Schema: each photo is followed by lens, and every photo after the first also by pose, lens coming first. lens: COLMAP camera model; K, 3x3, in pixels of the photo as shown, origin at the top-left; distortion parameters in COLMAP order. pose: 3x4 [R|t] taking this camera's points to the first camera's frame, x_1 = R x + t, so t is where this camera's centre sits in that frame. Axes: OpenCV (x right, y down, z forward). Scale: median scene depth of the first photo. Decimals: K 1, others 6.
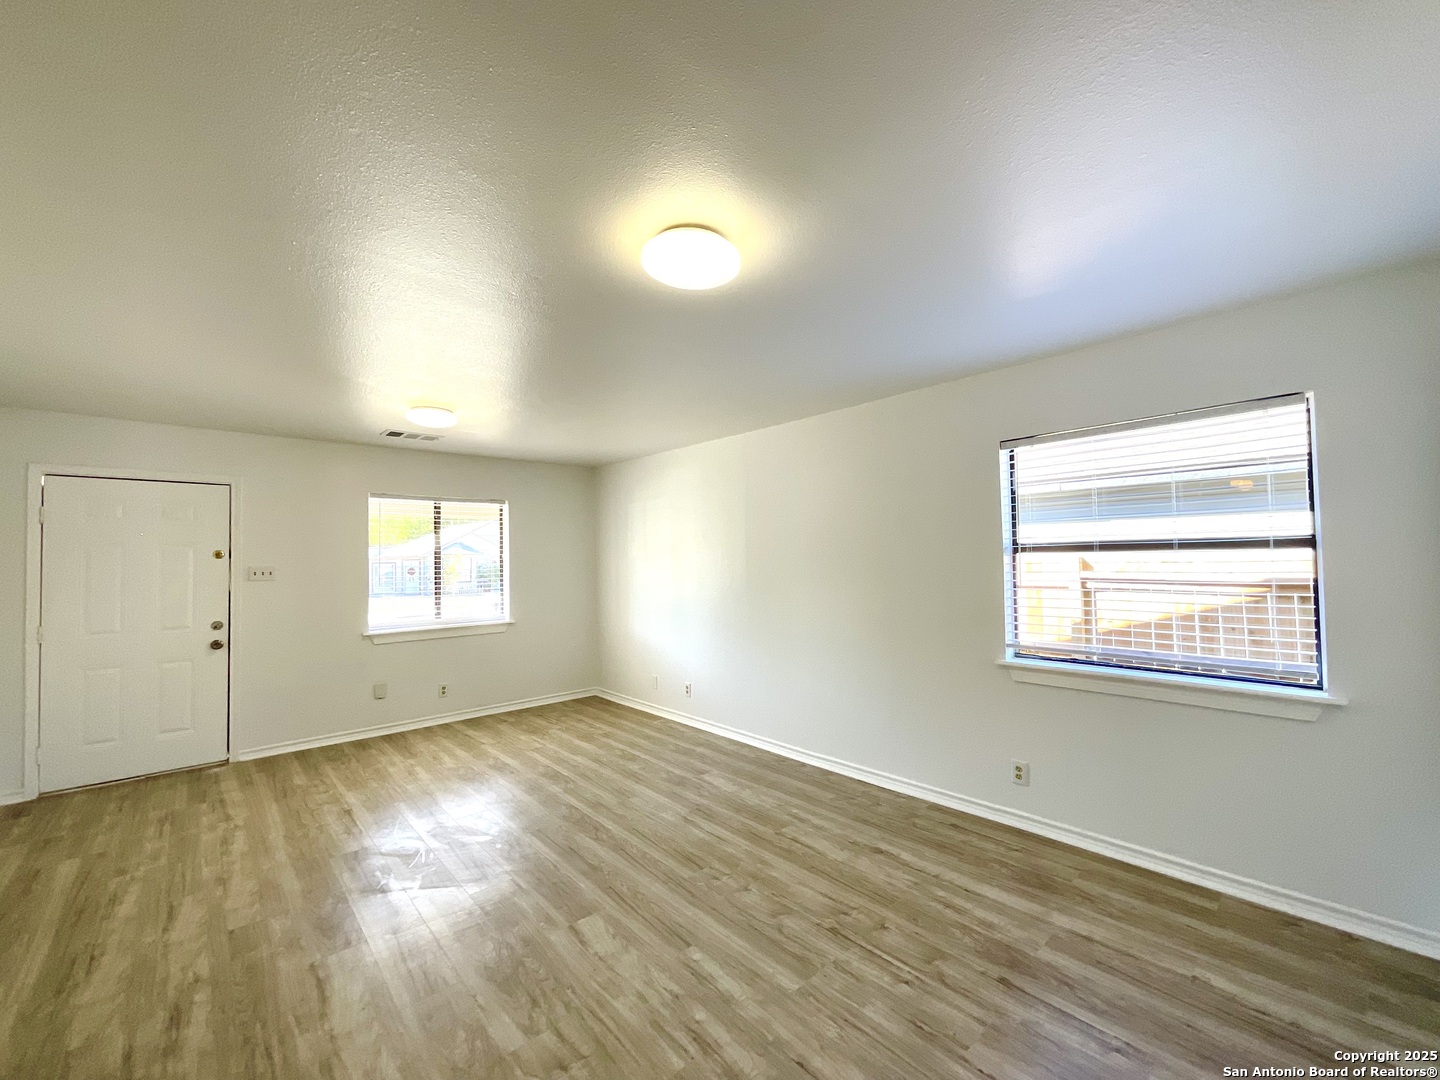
lens RADIAL K [[579.6, 0, 719.8], [0, 579.6, 544.8], [0, 0, 1]] dist [-0.003047, 0.000631]
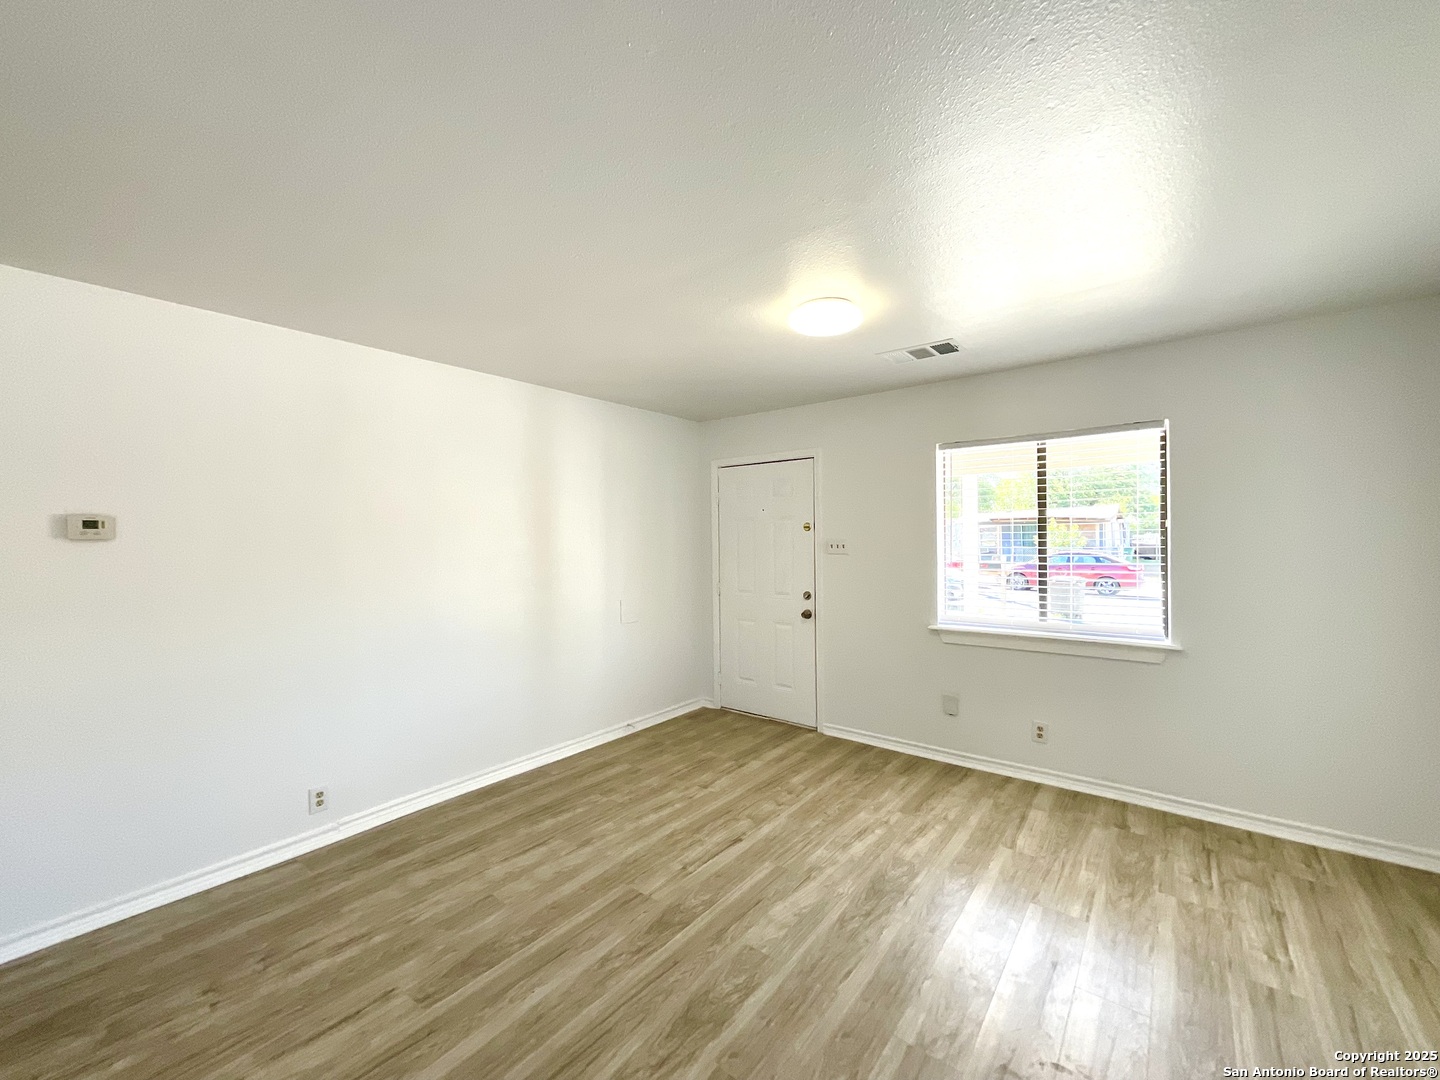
lens RADIAL K [[579.6, 0, 719.8], [0, 579.6, 544.8], [0, 0, 1]] dist [-0.003047, 0.000631]
pose [[0.165059, 0.024599, -0.985977, 0.125148], [0.033027, 0.998990, 0.030452, 0.012351], [0.985731, -0.037590, 0.164080, 0.692425]]
